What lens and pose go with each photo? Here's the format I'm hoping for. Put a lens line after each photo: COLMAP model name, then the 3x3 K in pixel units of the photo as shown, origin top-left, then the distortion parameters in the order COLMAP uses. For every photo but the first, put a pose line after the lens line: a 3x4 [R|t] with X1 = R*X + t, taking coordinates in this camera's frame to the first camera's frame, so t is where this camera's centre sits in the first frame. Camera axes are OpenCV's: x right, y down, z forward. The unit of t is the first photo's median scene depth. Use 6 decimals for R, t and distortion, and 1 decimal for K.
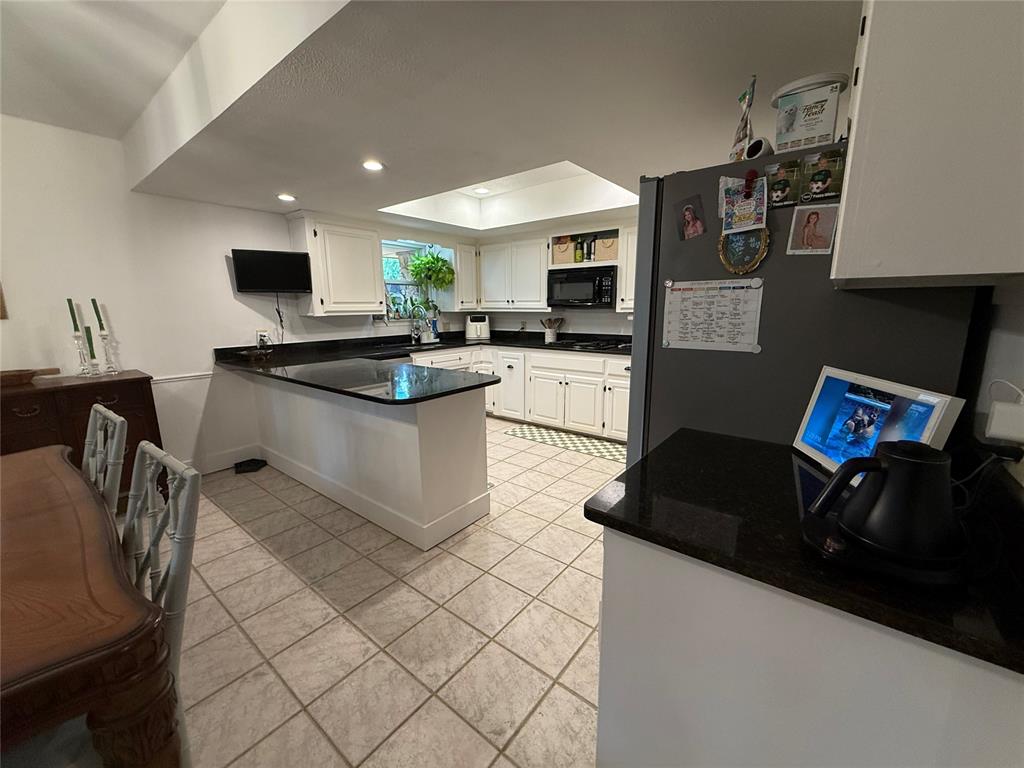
lens RADIAL K [[408.9, 0, 512.0], [0, 408.9, 384.0], [0, 0, 1]] dist [0.000409, -0.000312]
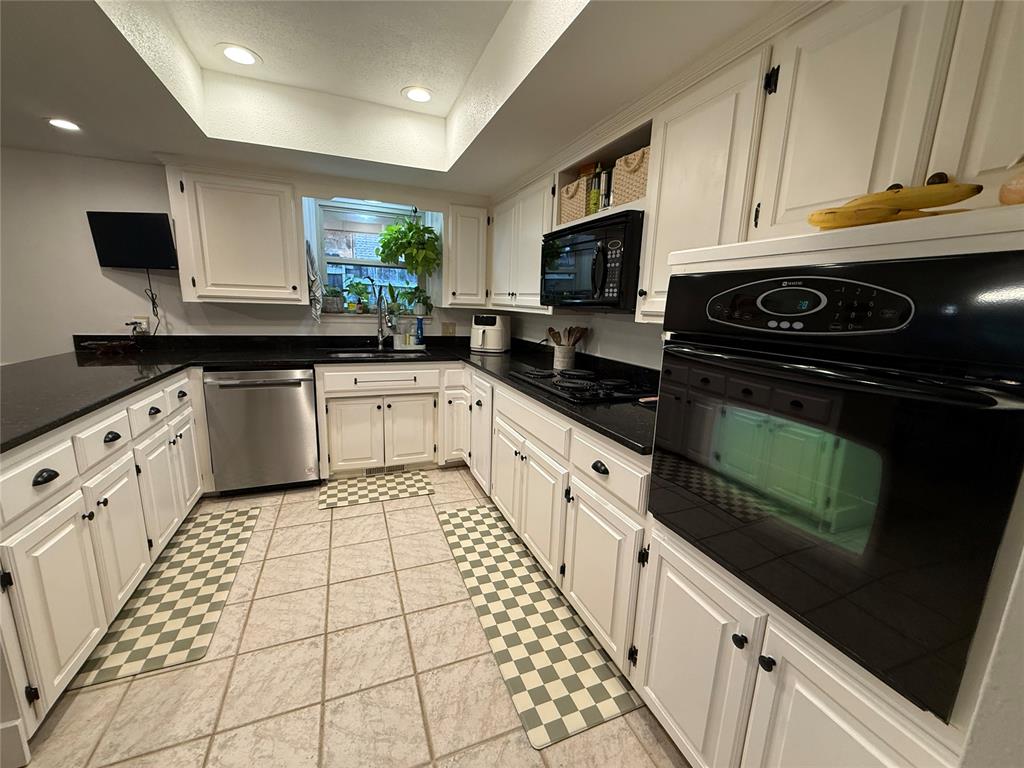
lens RADIAL K [[408.9, 0, 512.0], [0, 408.9, 384.0], [0, 0, 1]] dist [0.000409, -0.000312]
pose [[0.871163, 0.132928, -0.472657, 0.333976], [-0.133568, 0.990510, 0.032387, -0.101132], [0.472477, 0.034917, 0.880651, 0.528343]]
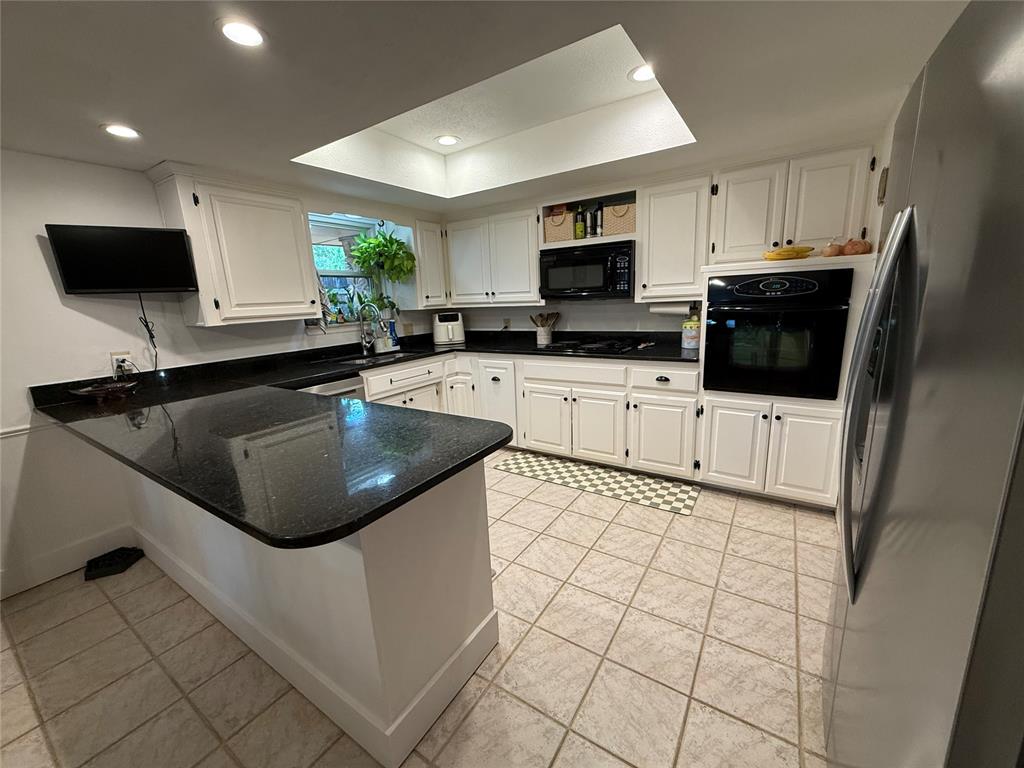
lens RADIAL K [[408.9, 0, 512.0], [0, 408.9, 384.0], [0, 0, 1]] dist [0.000409, -0.000312]
pose [[0.995214, -0.054394, 0.081186, -0.039117], [0.052885, 0.998388, 0.020620, -0.050017], [-0.082177, -0.016228, 0.996486, 0.246192]]
